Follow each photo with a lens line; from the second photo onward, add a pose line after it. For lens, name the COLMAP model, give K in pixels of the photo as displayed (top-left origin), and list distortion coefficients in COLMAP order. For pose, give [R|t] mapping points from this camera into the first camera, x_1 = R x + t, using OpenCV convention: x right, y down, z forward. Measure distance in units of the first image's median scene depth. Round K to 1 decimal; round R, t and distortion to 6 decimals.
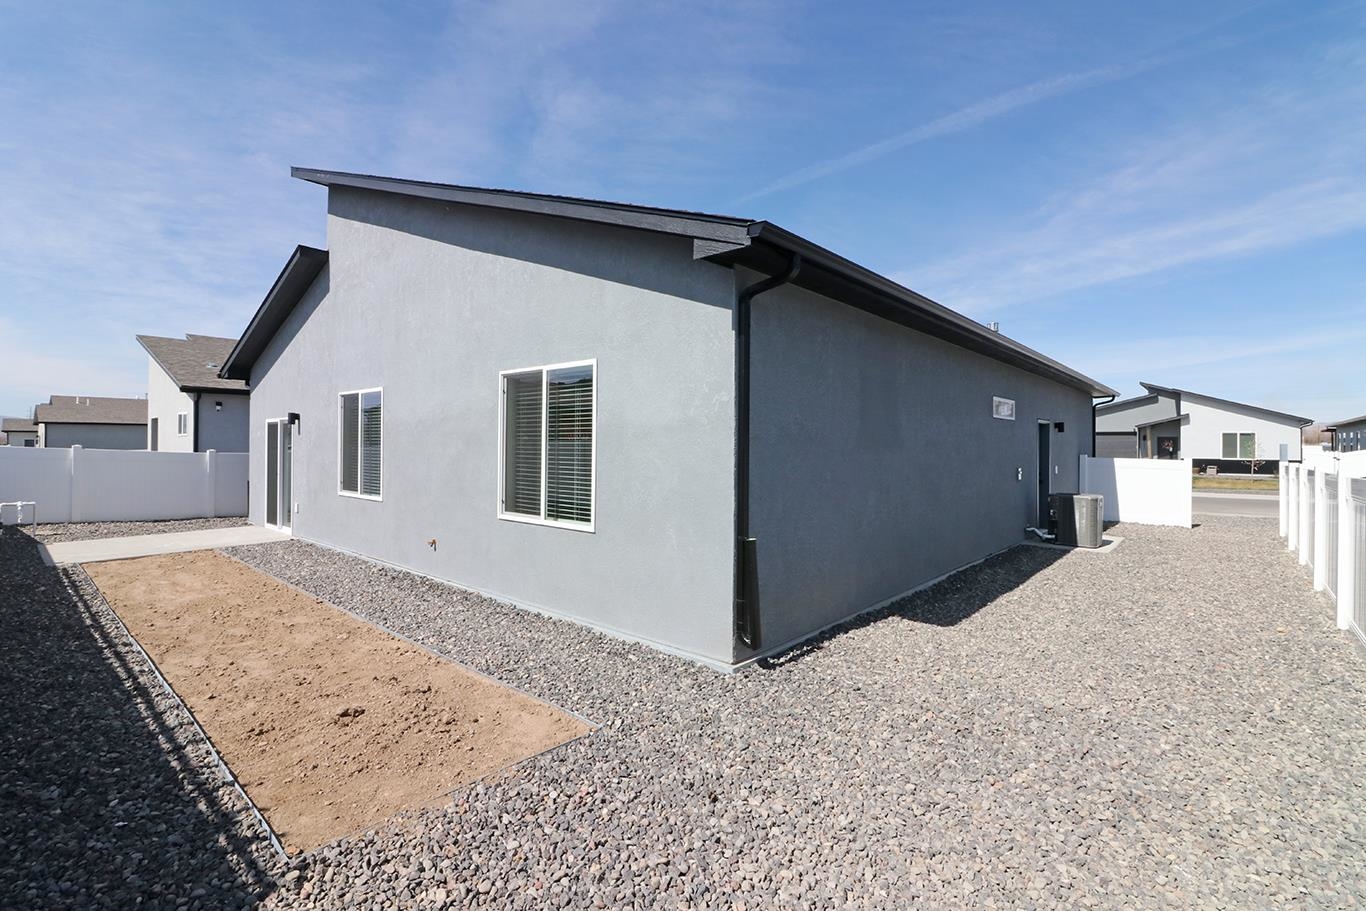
lens RADIAL K [[627.5, 0, 676.5], [0, 627.5, 439.2], [0, 0, 1]] dist [-0.000904, -0.012516]
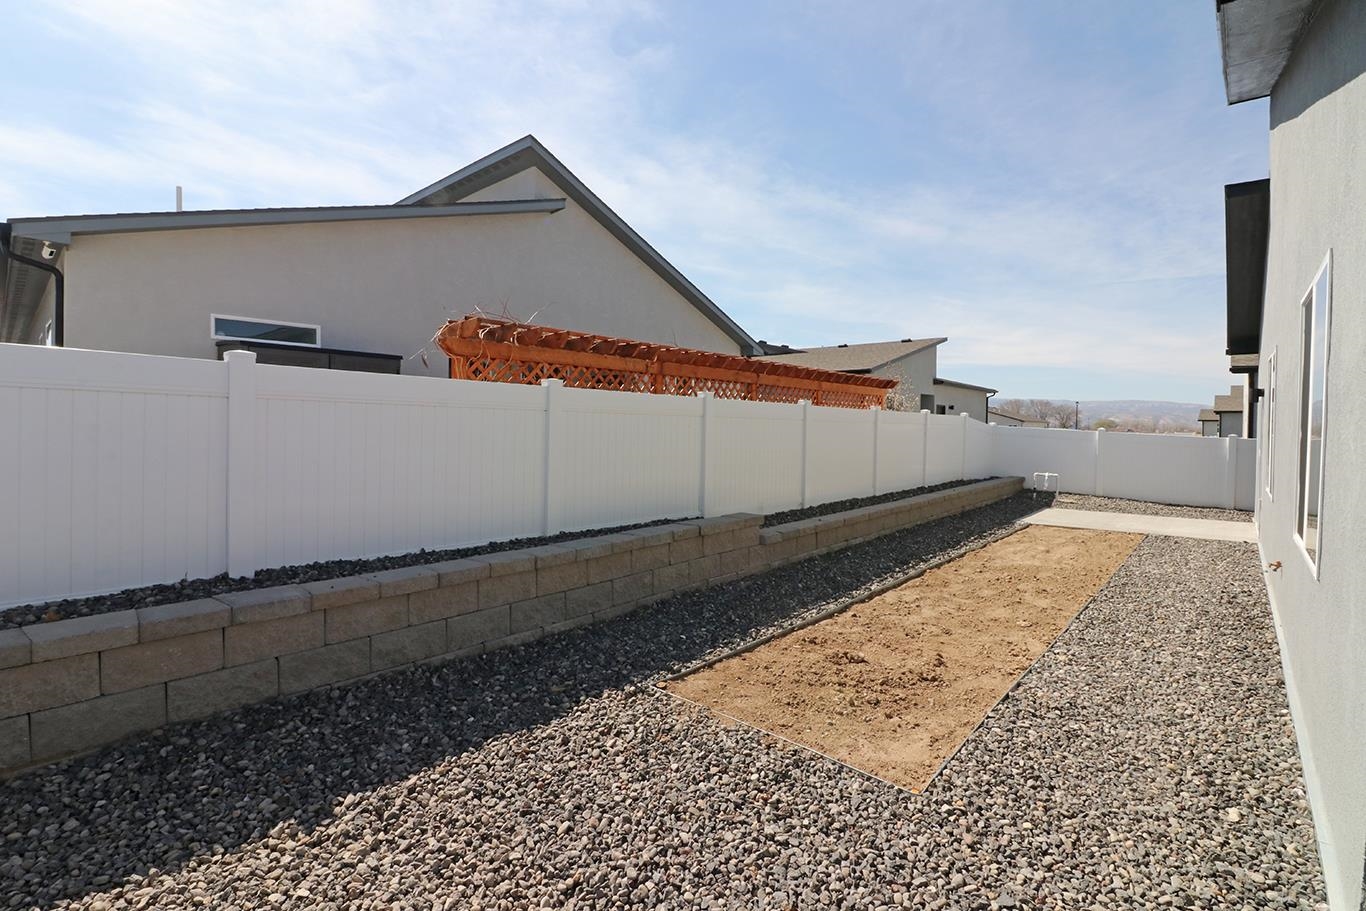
lens RADIAL K [[627.5, 0, 676.5], [0, 627.5, 439.2], [0, 0, 1]] dist [-0.000904, -0.012516]
pose [[-0.002039, 0.019199, -0.999814, 0.472496], [-0.006500, 0.999794, 0.019212, 0.029033], [0.999977, 0.006538, -0.001914, 0.572056]]
